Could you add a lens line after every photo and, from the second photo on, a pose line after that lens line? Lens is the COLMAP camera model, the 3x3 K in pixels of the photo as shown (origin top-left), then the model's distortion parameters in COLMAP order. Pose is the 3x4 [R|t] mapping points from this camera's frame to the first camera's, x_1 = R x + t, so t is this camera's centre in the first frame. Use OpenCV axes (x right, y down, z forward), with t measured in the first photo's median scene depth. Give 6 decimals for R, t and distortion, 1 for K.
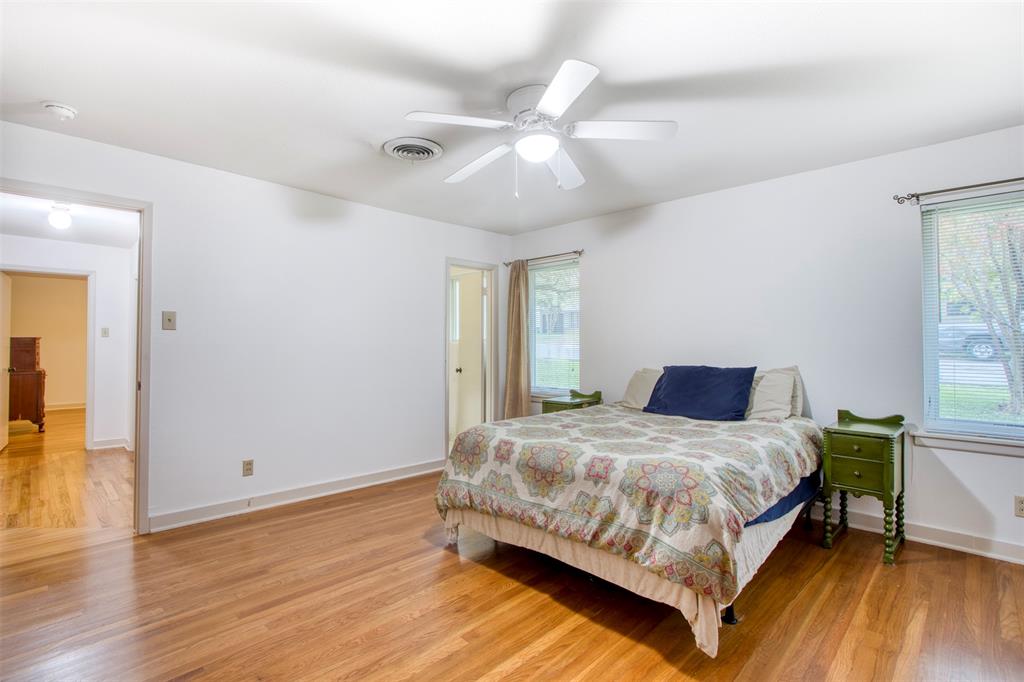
lens RADIAL K [[472.5, 0, 490.2], [0, 472.5, 337.4], [0, 0, 1]] dist [-0.014997, -0.000382]
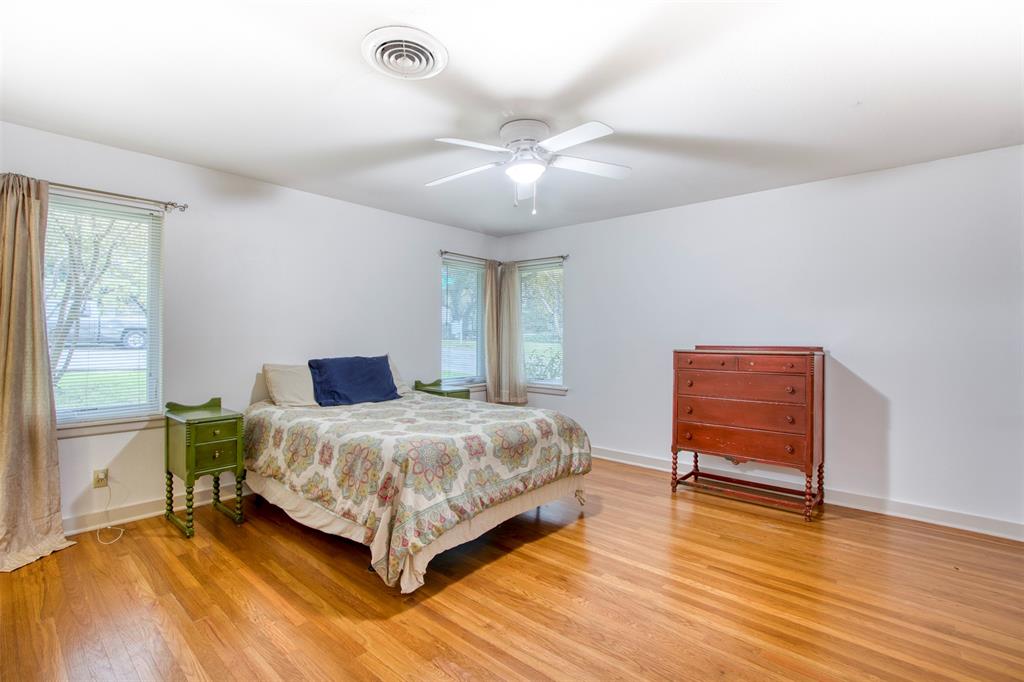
lens RADIAL K [[472.5, 0, 490.2], [0, 472.5, 337.4], [0, 0, 1]] dist [-0.014997, -0.000382]
pose [[-0.056583, -0.001479, 0.998397, -0.807602], [-0.021837, 0.999762, 0.000243, 0.008080], [-0.998159, -0.021789, -0.056602, 0.861588]]
